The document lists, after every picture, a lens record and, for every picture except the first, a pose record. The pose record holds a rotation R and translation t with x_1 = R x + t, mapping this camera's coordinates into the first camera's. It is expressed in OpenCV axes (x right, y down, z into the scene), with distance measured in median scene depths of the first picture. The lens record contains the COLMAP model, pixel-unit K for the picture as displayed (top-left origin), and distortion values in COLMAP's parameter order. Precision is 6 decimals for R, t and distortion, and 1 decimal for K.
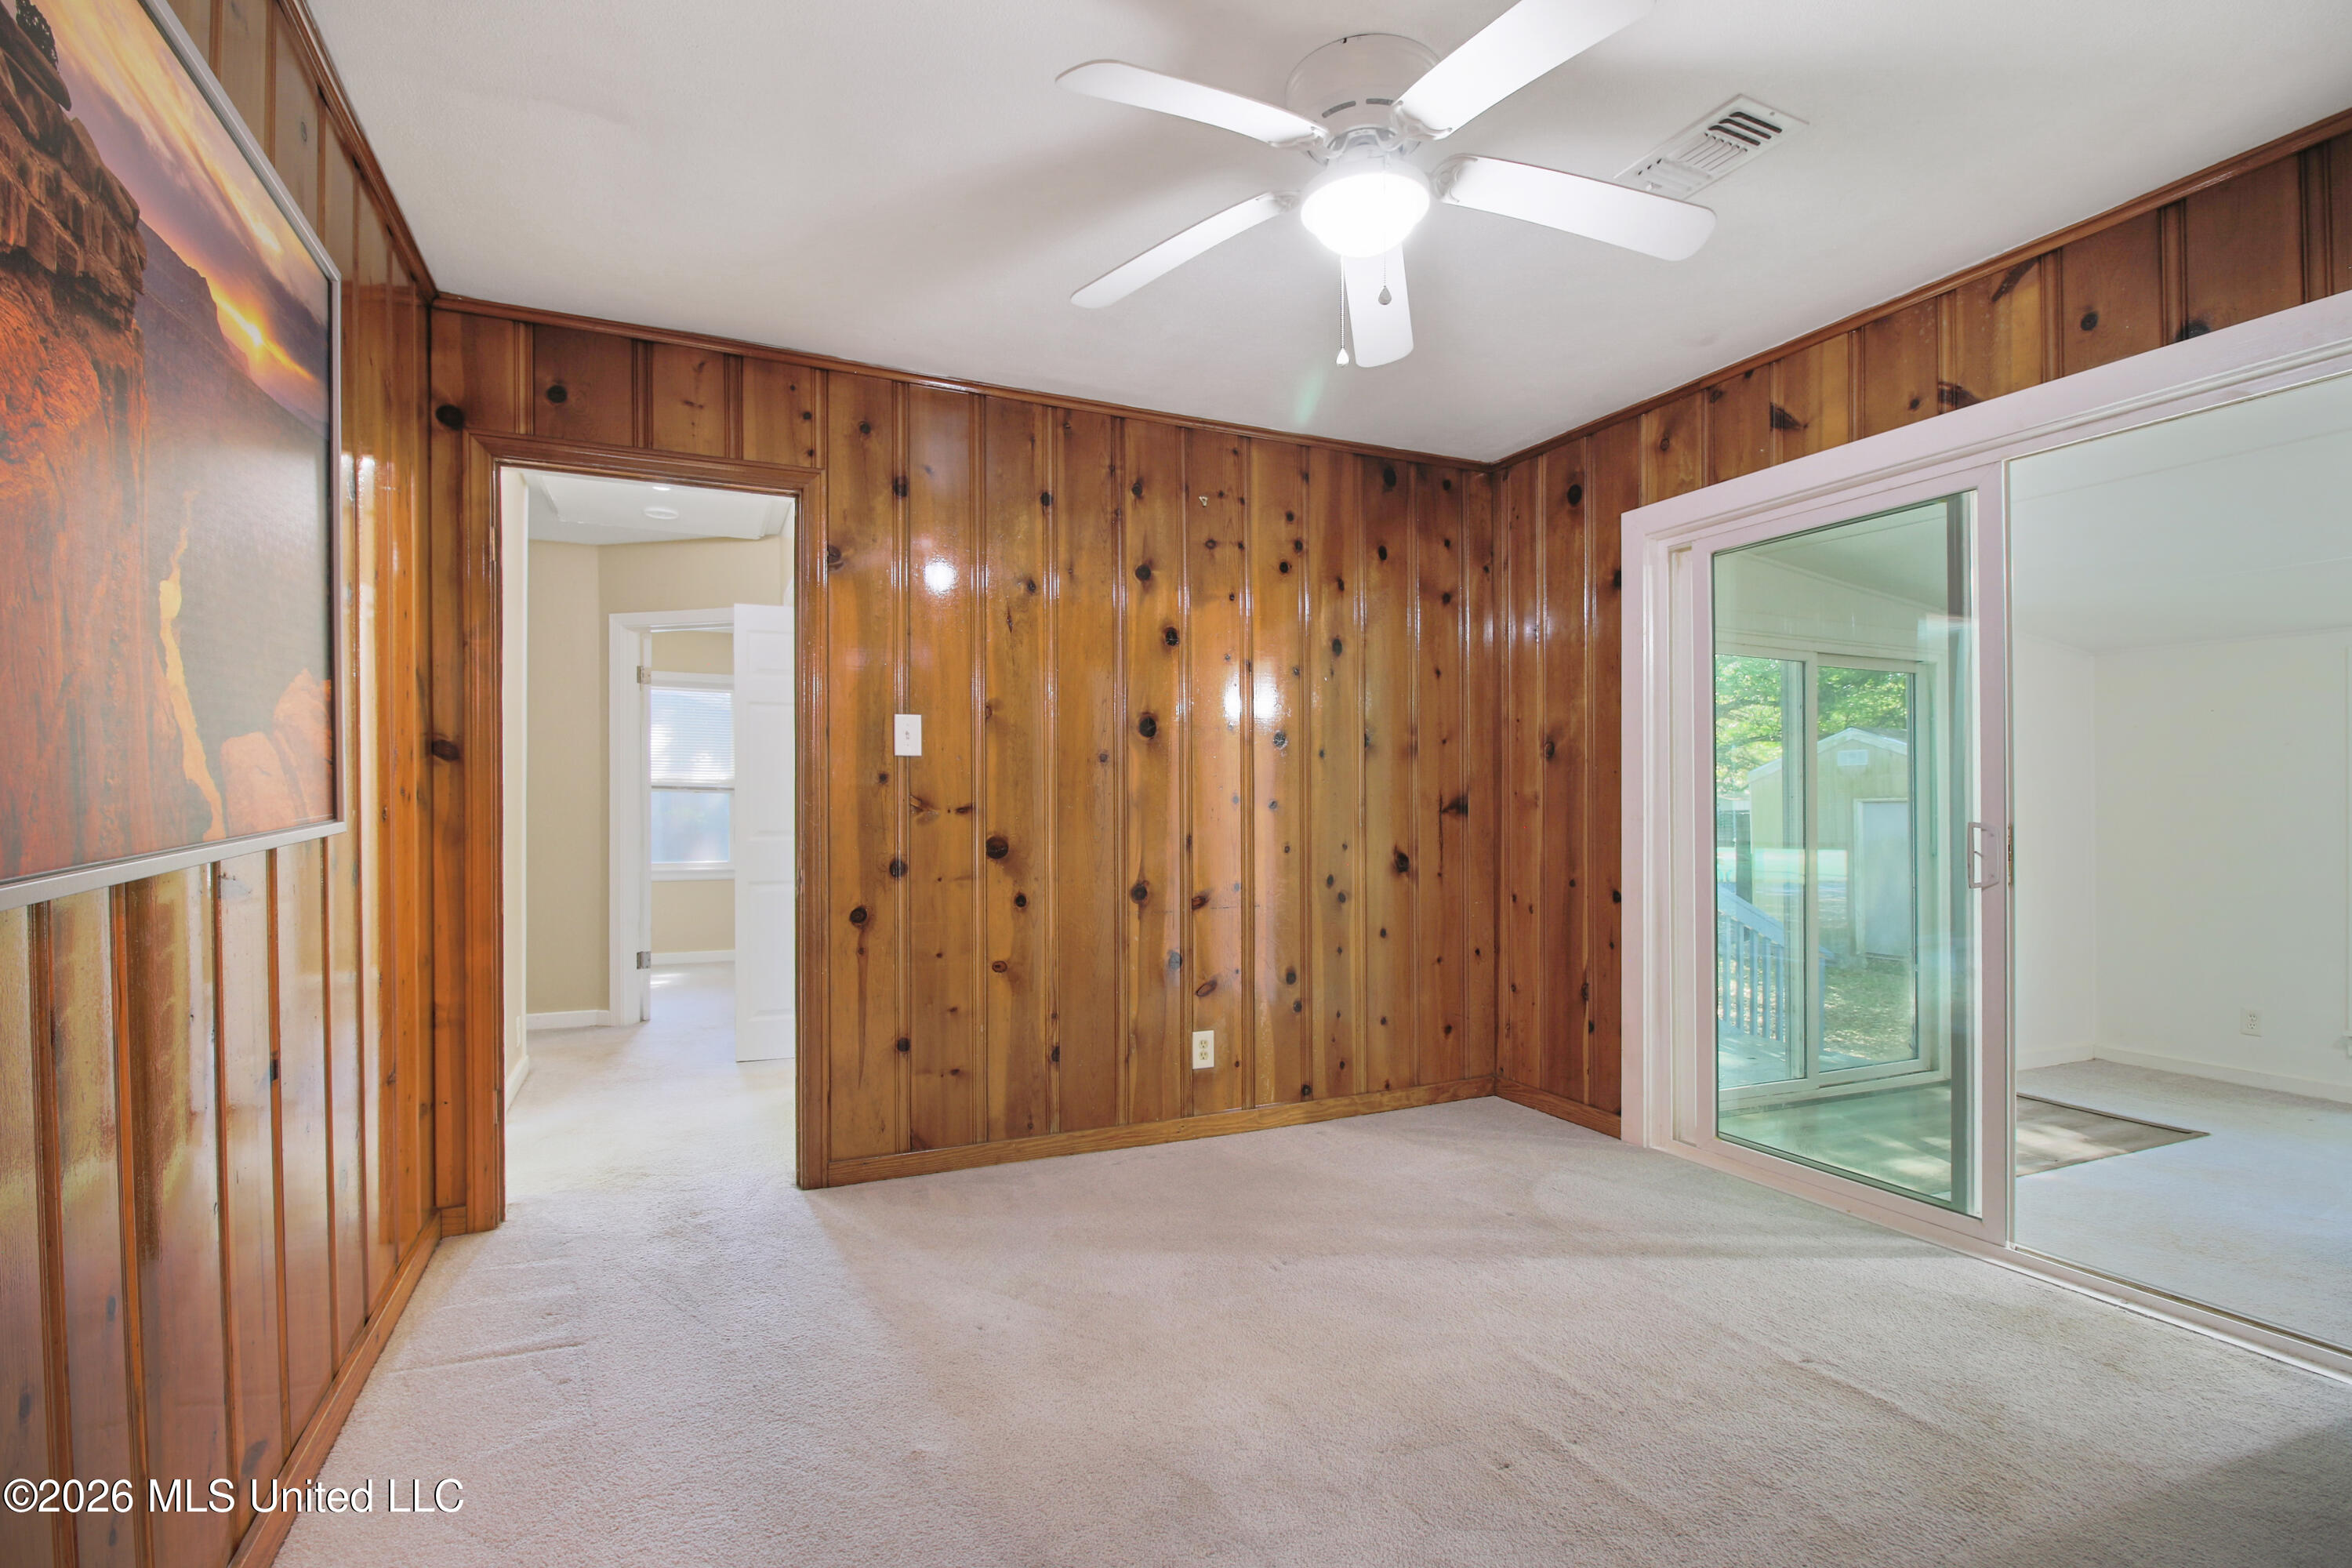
lens RADIAL K [[1090.0, 0, 1173.7], [0, 1090.0, 795.9], [0, 0, 1]] dist [-0.011389, -0.004190]
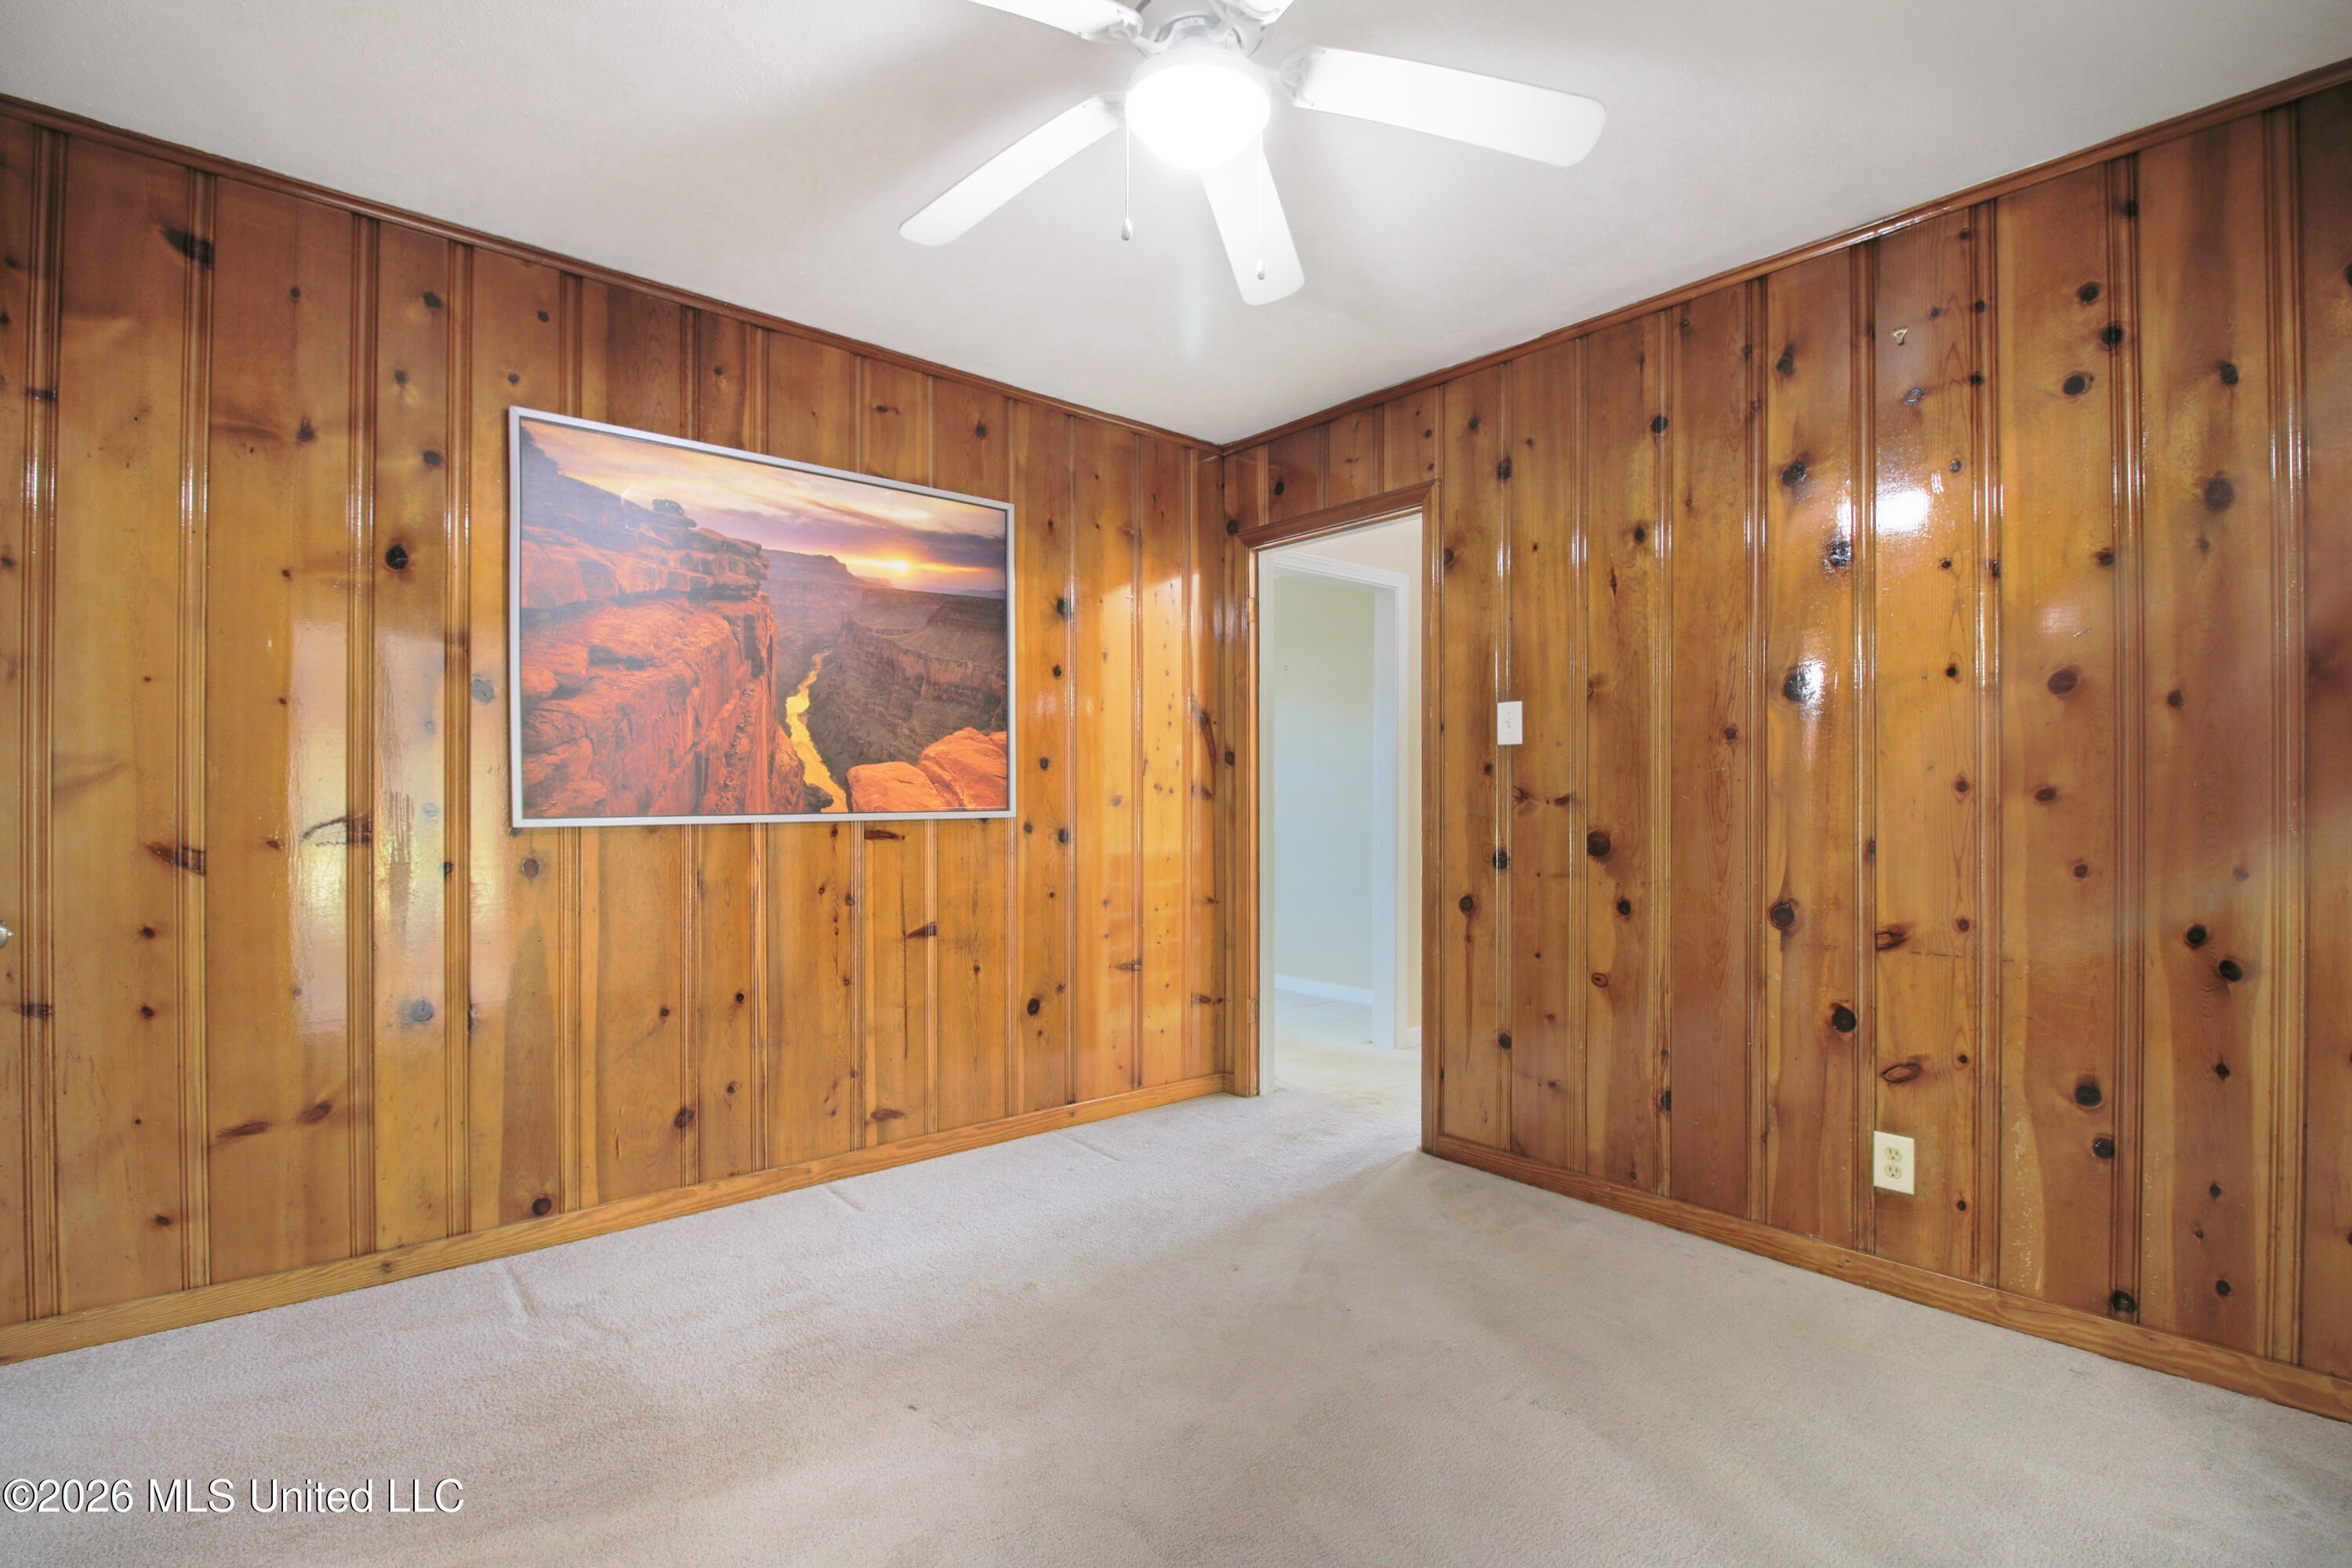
lens RADIAL K [[1090.0, 0, 1168.1], [0, 1090.0, 793.0], [0, 0, 1]] dist [-0.011389, -0.004190]
pose [[0.282459, -0.005260, -0.959265, 0.572168], [0.005816, 0.999976, -0.003770, 0.007919], [0.959262, -0.004514, 0.282483, 0.415255]]
